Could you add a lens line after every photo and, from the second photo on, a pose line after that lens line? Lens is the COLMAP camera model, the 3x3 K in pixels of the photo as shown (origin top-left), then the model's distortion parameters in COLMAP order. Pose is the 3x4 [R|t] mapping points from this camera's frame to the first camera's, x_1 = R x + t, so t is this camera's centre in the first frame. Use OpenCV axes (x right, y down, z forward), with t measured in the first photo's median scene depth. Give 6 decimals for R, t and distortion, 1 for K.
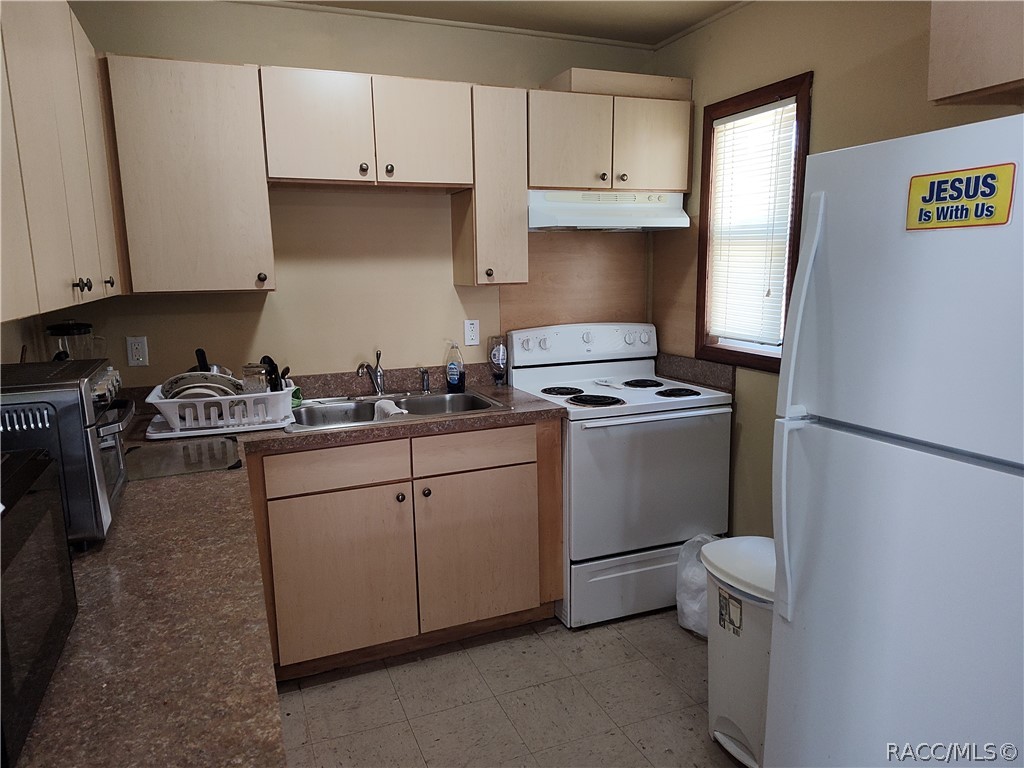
lens RADIAL K [[695.6, 0, 508.3], [0, 695.6, 389.8], [0, 0, 1]] dist [0.037034, -0.058224]
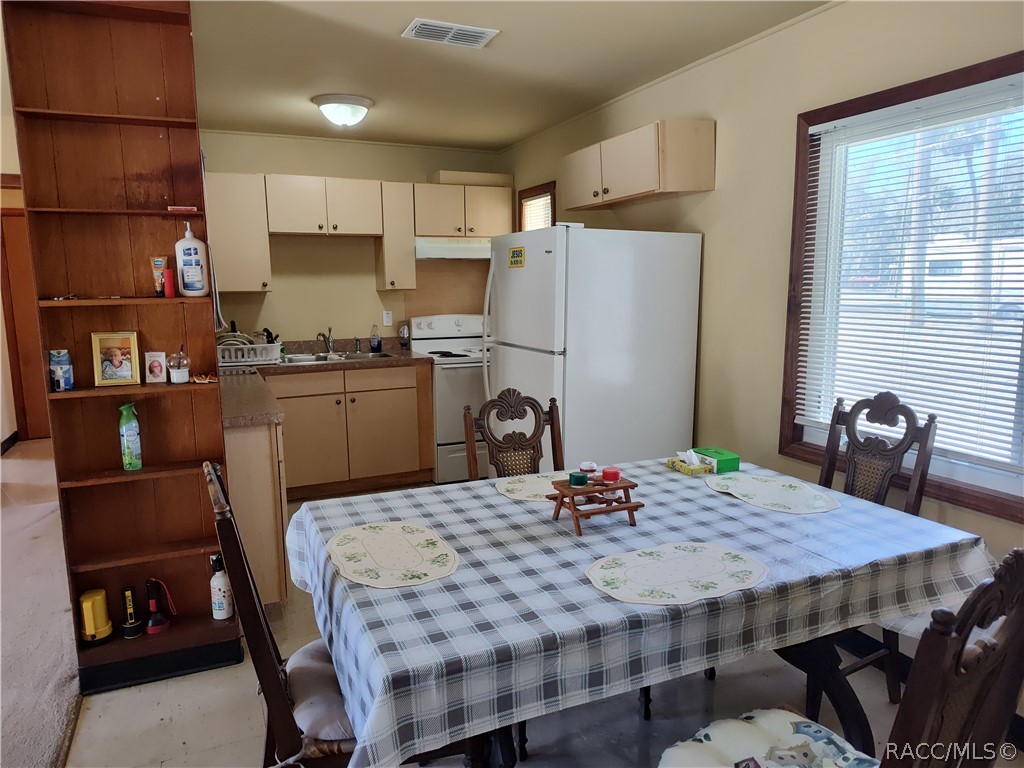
lens RADIAL K [[695.6, 0, 517.9], [0, 695.6, 382.2], [0, 0, 1]] dist [0.037034, -0.058224]
pose [[0.999333, 0.001624, 0.036474, 0.241234], [-0.000490, 0.999517, -0.031075, 0.148487], [-0.036507, 0.031036, 0.998851, -0.830885]]
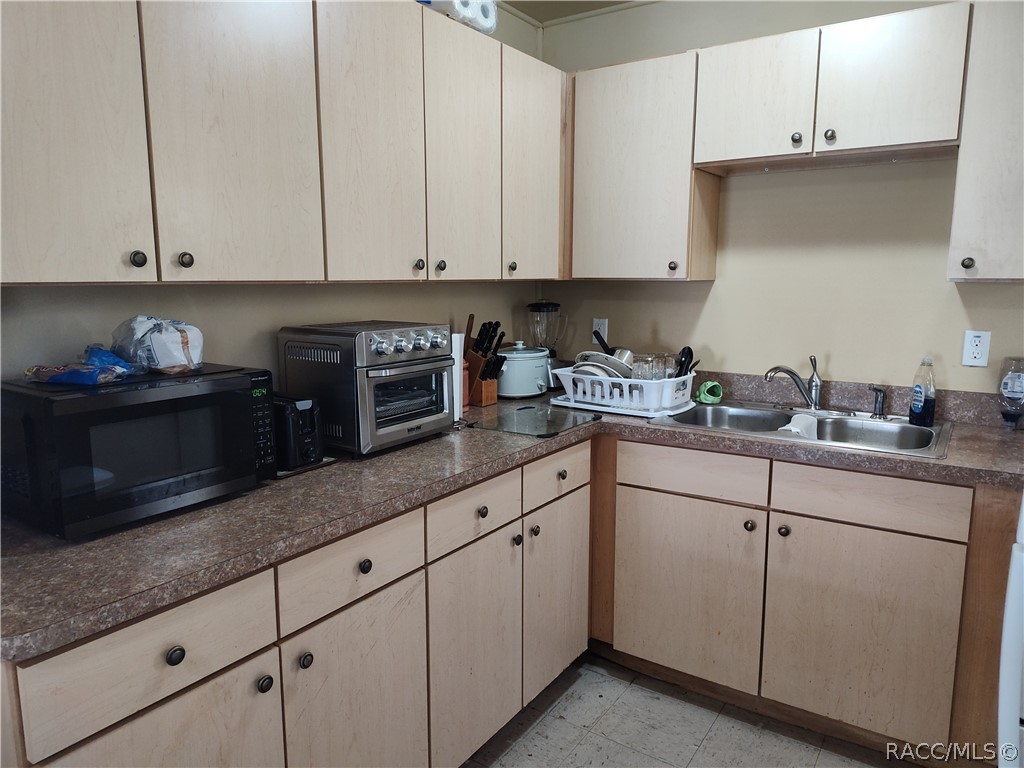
lens RADIAL K [[695.6, 0, 511.3], [0, 695.6, 385.4], [0, 0, 1]] dist [0.037034, -0.058224]
pose [[0.547364, 0.145251, -0.824193, 0.336345], [-0.154209, 0.985465, 0.071259, -0.027083], [0.822564, 0.088094, 0.561807, 0.251572]]
